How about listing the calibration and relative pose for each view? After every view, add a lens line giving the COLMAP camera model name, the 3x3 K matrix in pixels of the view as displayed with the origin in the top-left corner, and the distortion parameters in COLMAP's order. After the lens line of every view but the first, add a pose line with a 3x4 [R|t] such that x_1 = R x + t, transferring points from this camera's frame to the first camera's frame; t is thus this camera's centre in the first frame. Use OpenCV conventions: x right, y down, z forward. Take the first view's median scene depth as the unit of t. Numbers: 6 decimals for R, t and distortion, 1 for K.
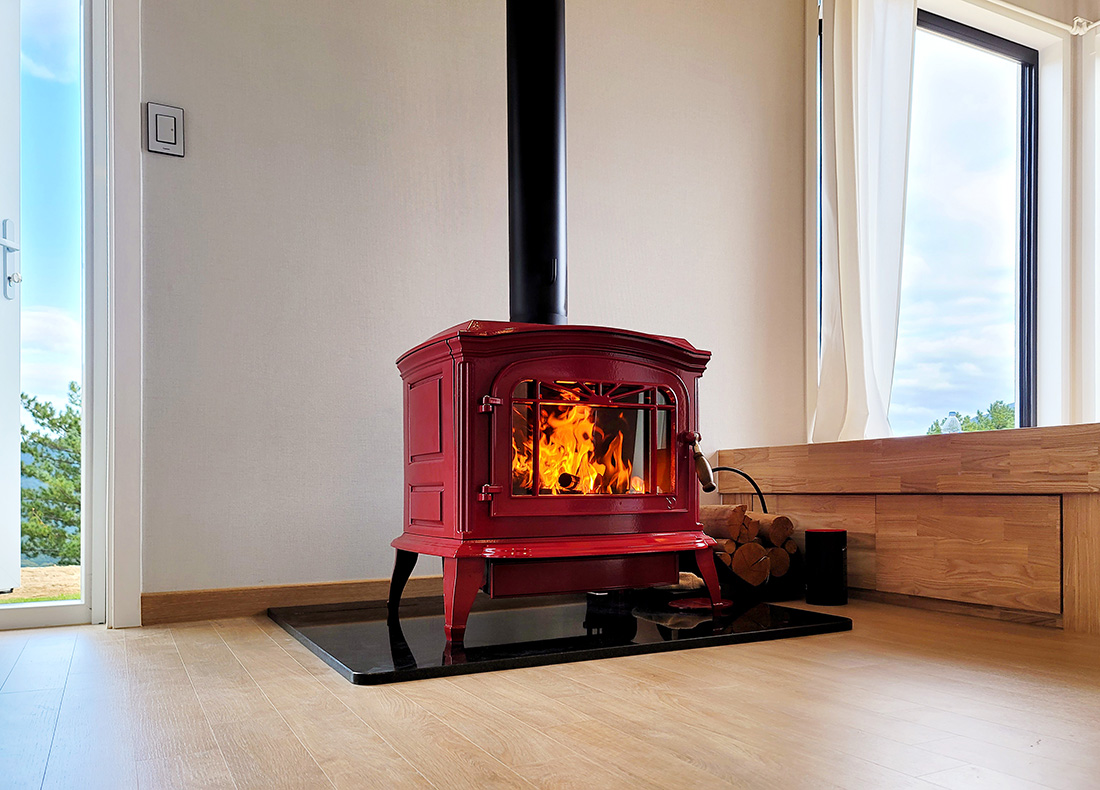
lens RADIAL K [[858.2, 0, 571.0], [0, 858.2, 465.1], [0, 0, 1]] dist [0.041580, -0.001674]
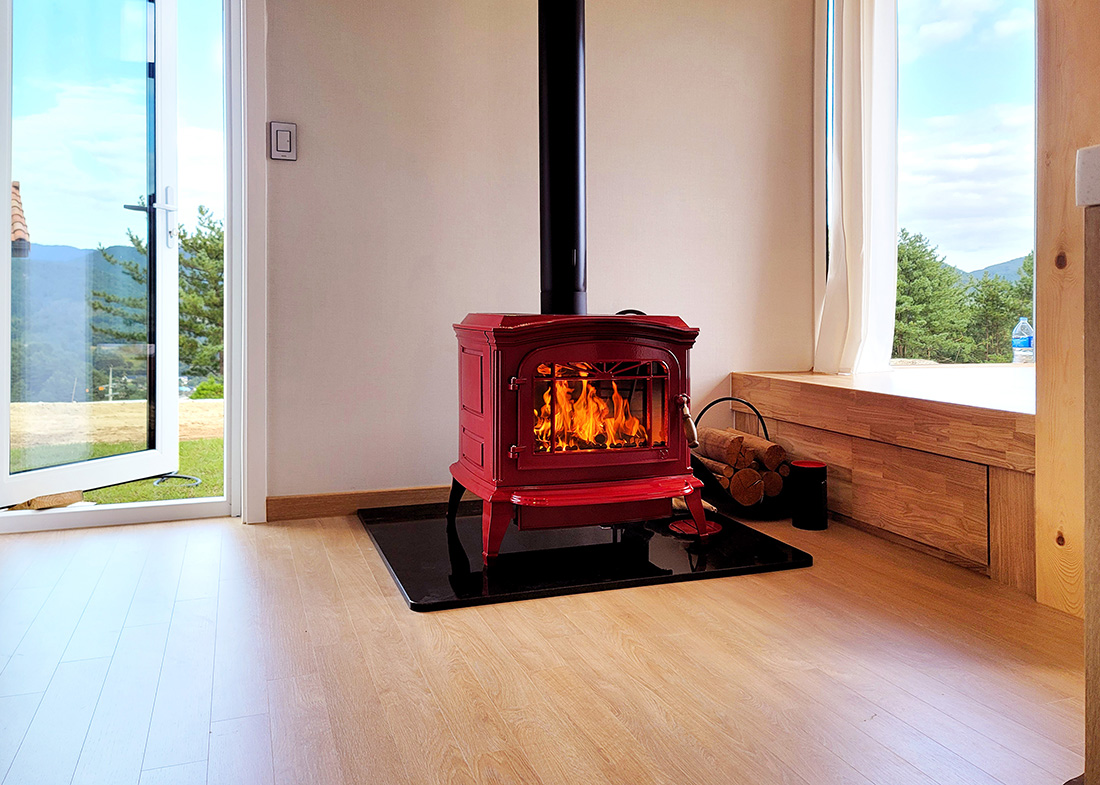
lens RADIAL K [[822.9, 0, 522.1], [0, 822.9, 298.9], [0, 0, 1]] dist [0.028563, 0.001569]
pose [[0.988186, -0.002463, -0.153237, 0.091928], [0.003512, 0.999972, 0.006570, -0.179471], [0.153217, -0.007030, 0.988168, -0.201066]]
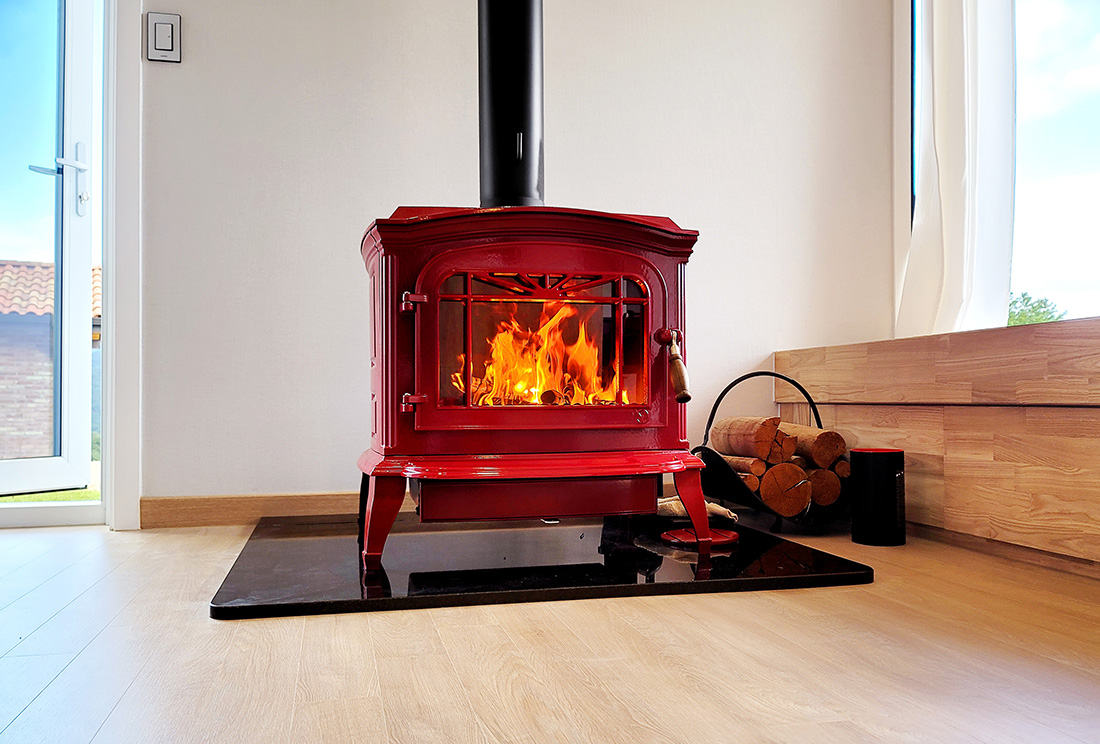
lens RADIAL K [[854.1, 0, 488.7], [0, 854.1, 374.4], [0, 0, 1]] dist [0.035745, -0.006078]
pose [[0.961859, -0.005662, -0.273486, 0.190285], [0.006962, 0.999969, 0.003784, 0.000385], [0.273456, -0.005544, 0.961868, 0.156890]]
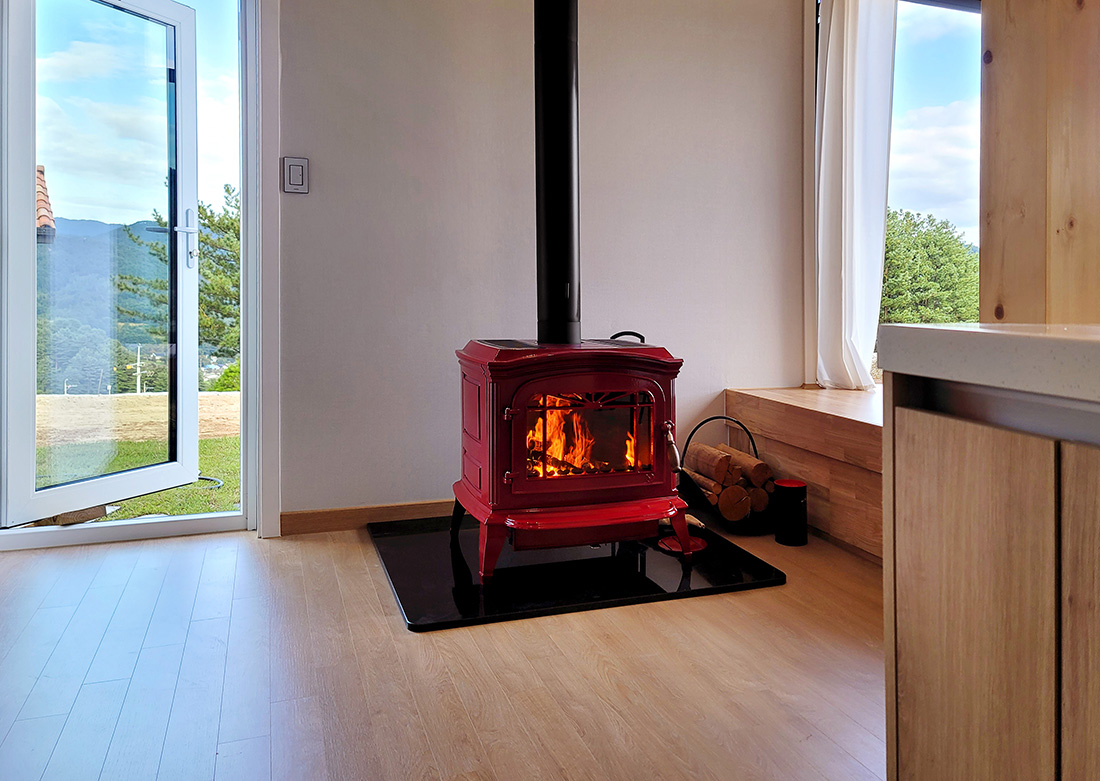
lens RADIAL K [[823.6, 0, 550.2], [0, 823.6, 287.4], [0, 0, 1]] dist [0.036687, -0.001975]
pose [[0.988334, -0.003287, -0.152266, 0.151575], [0.004909, 0.999935, 0.010277, -0.251478], [0.152222, -0.010905, 0.988286, -0.272405]]
